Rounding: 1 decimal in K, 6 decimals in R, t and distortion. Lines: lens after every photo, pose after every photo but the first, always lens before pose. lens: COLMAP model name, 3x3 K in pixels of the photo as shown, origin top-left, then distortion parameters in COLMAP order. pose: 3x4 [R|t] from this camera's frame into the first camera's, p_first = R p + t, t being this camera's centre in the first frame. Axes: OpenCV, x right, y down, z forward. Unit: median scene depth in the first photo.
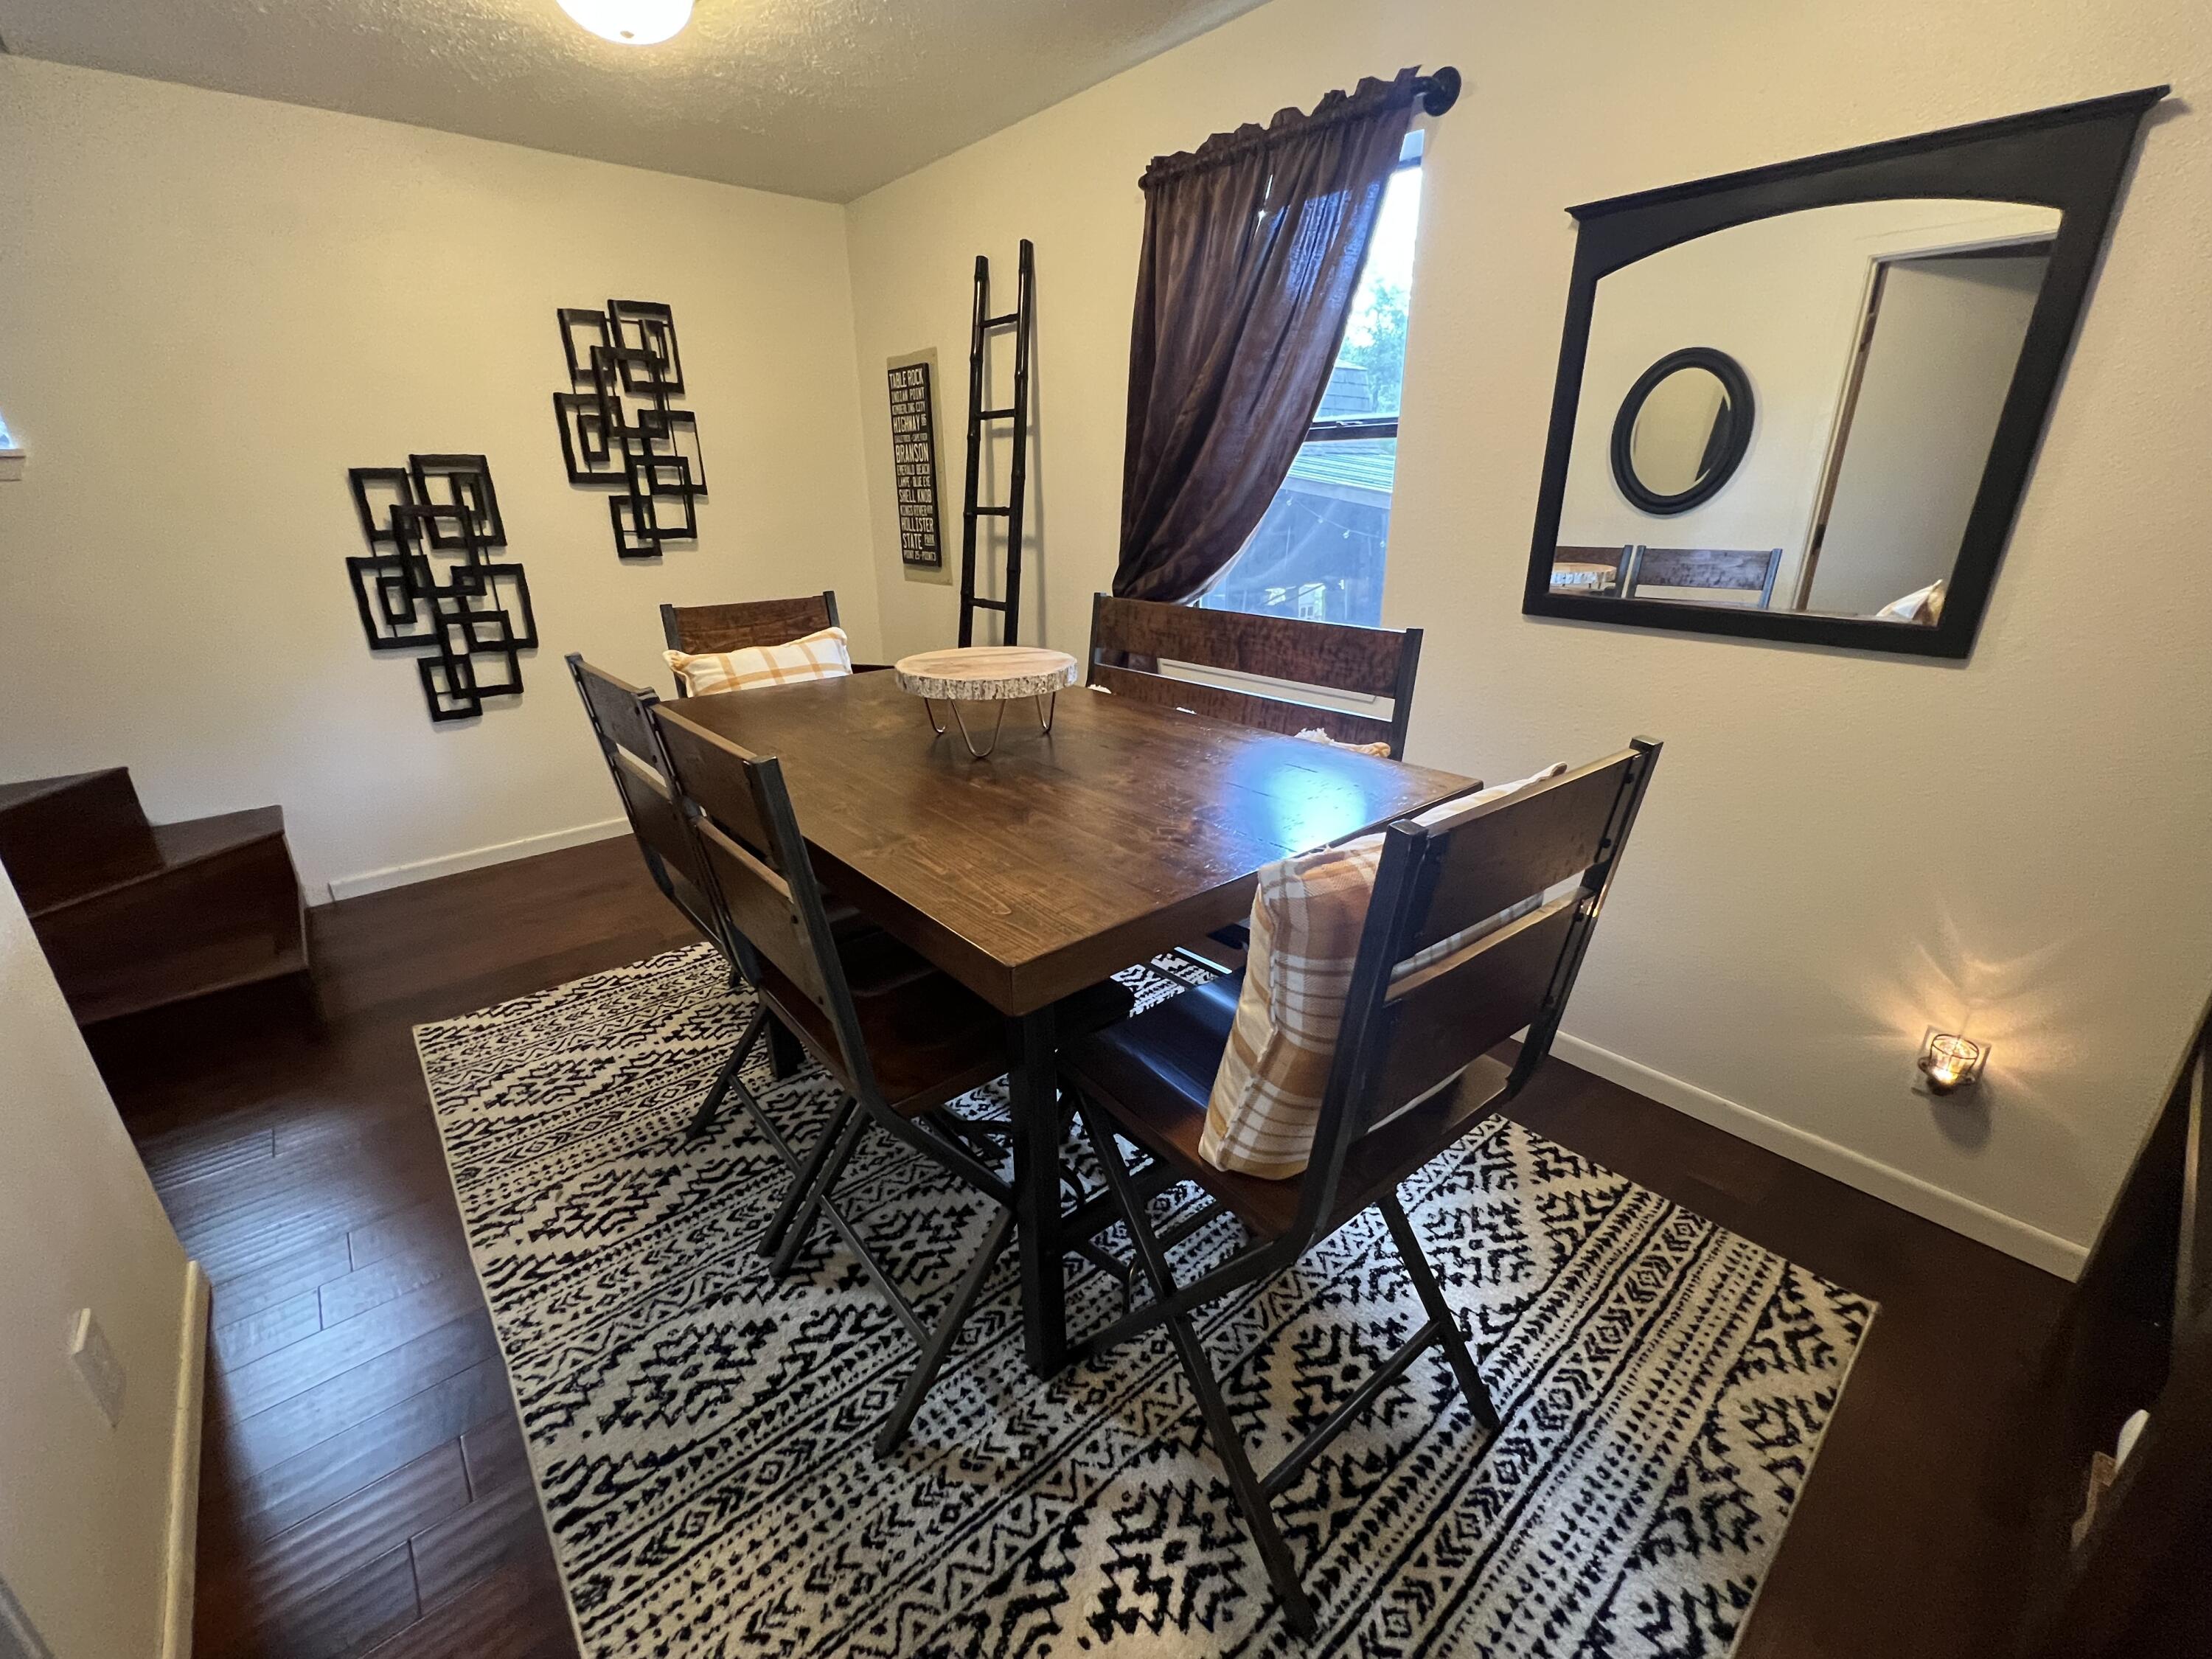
lens RADIAL K [[924.2, 0, 1217.3], [0, 924.2, 977.7], [0, 0, 1]] dist [-0.009832, 0.002846]
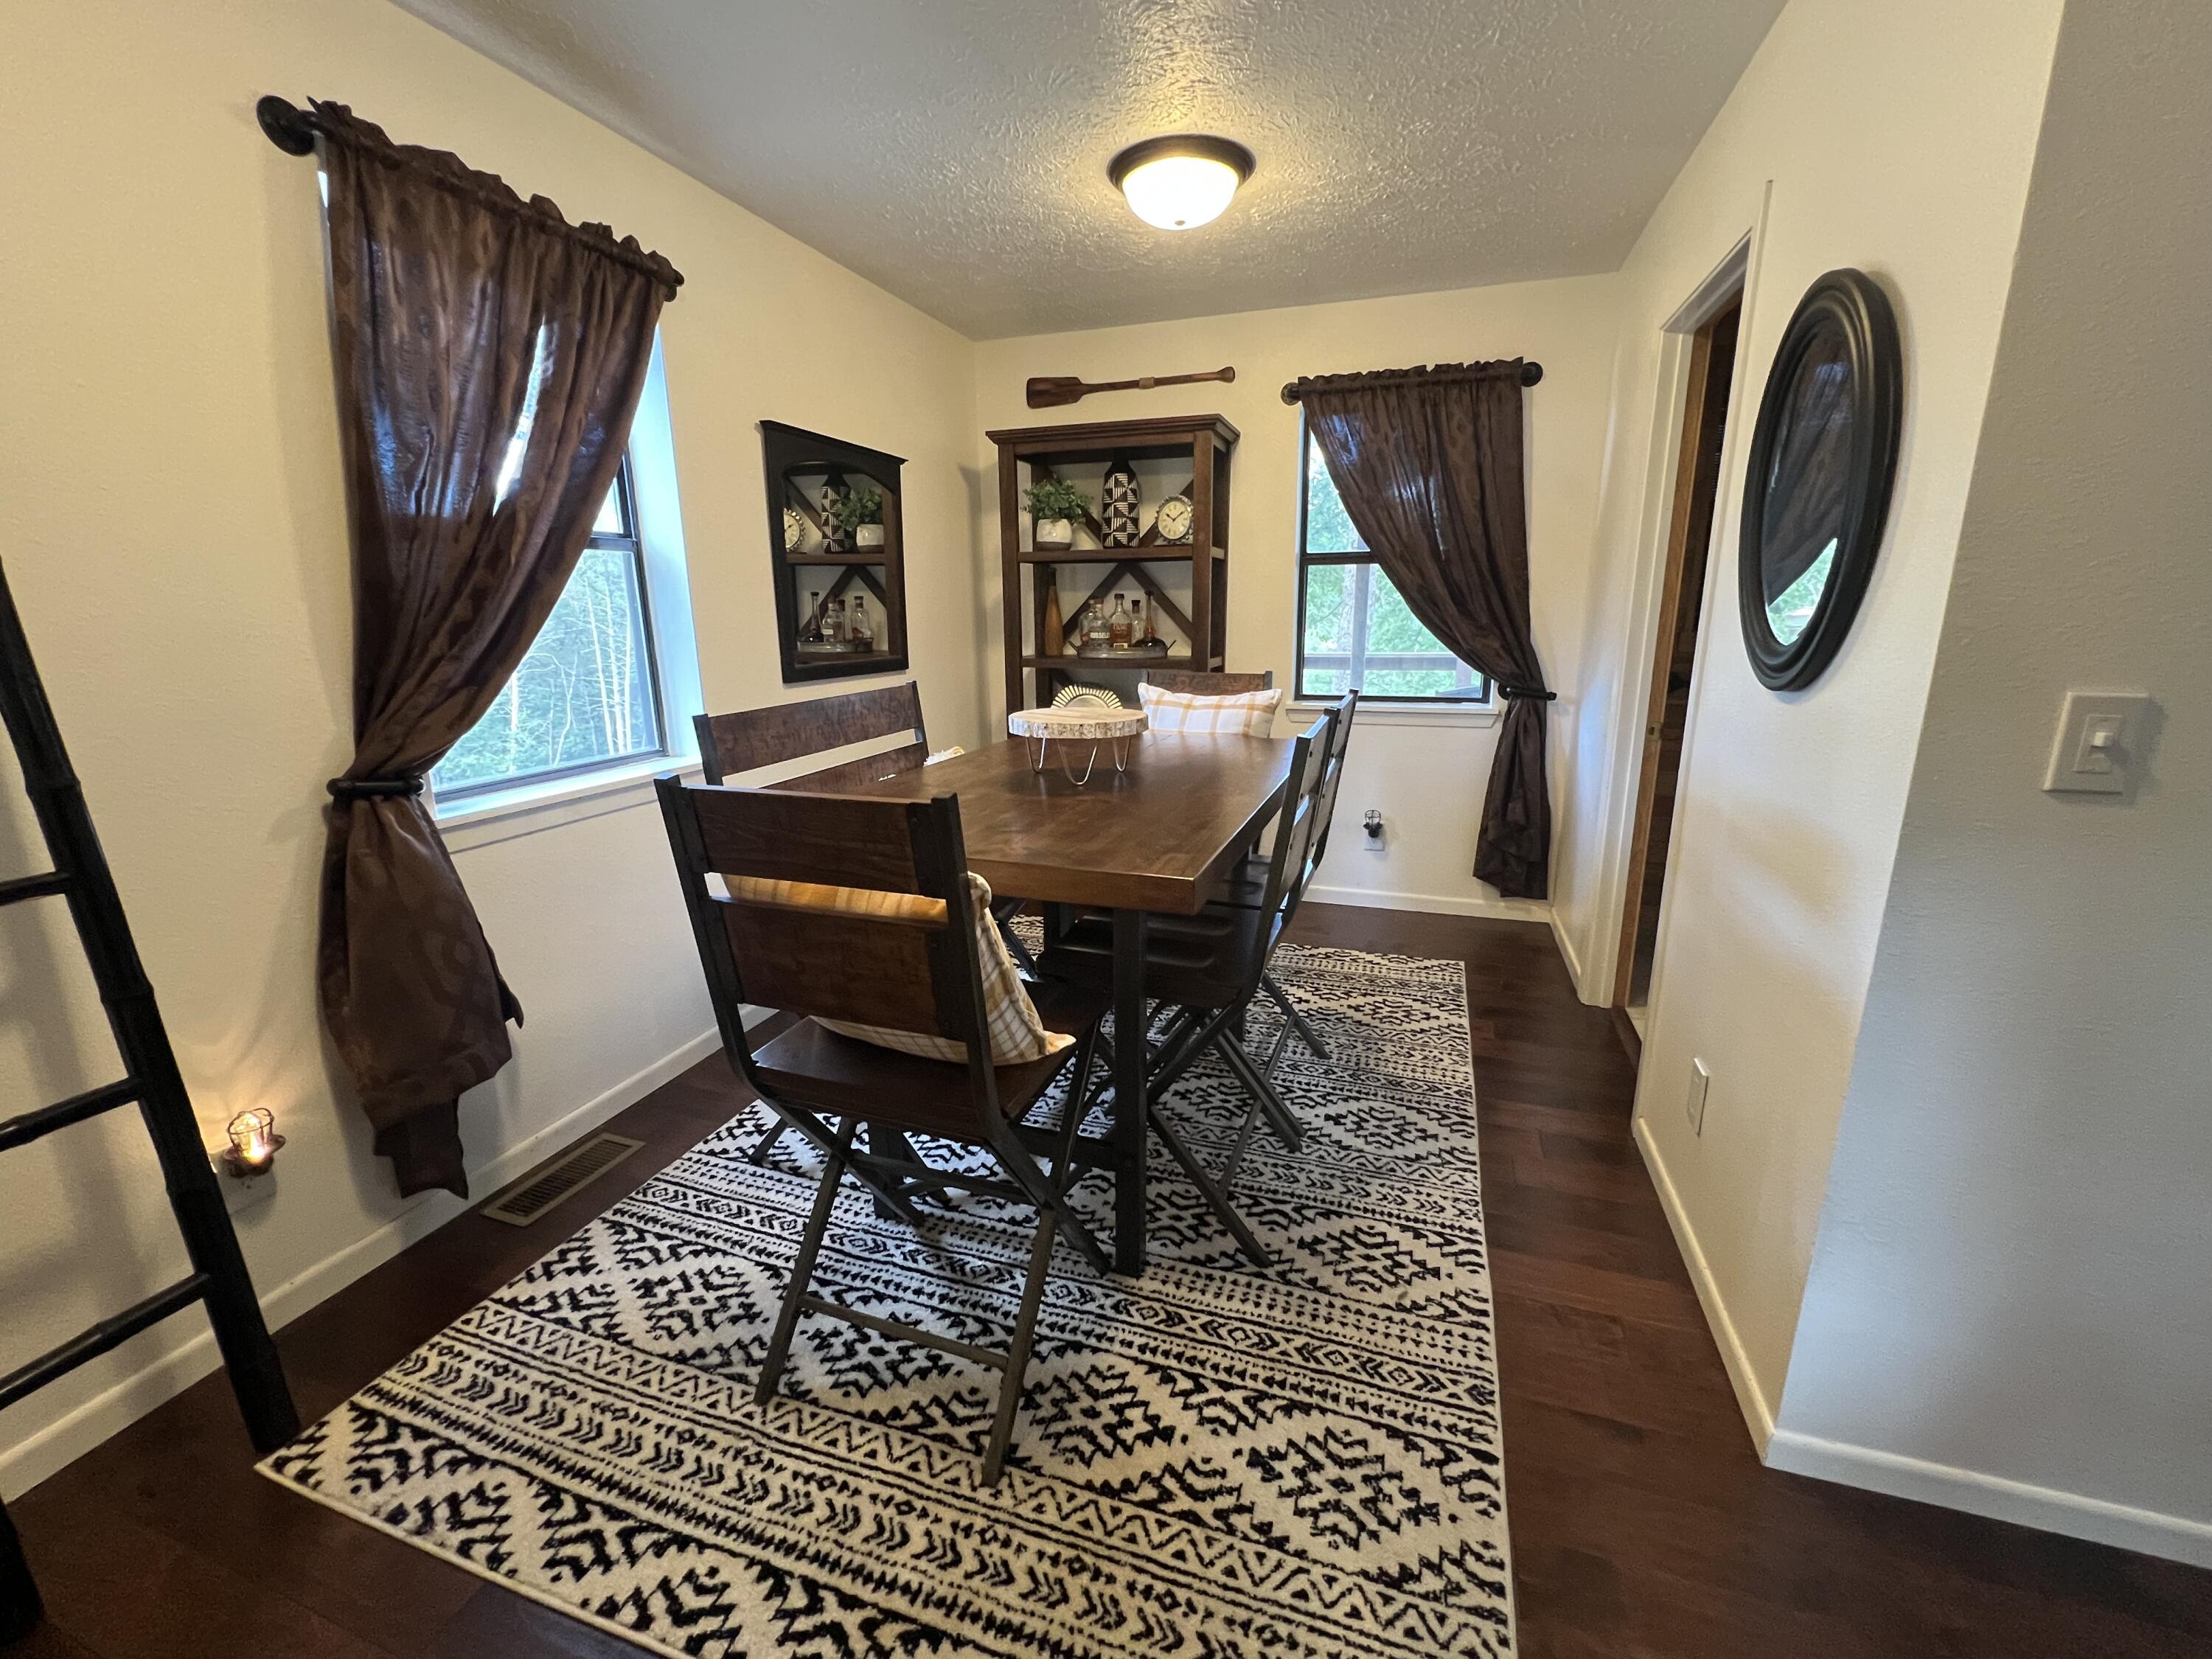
lens RADIAL K [[924.2, 0, 1105.6], [0, 924.2, 829.9], [0, 0, 1]] dist [-0.009832, 0.002846]
pose [[-0.474833, -0.193041, 0.858643, -1.110659], [0.430472, 0.800025, 0.417916, -0.561260], [-0.767611, 0.568062, -0.296780, 1.078401]]
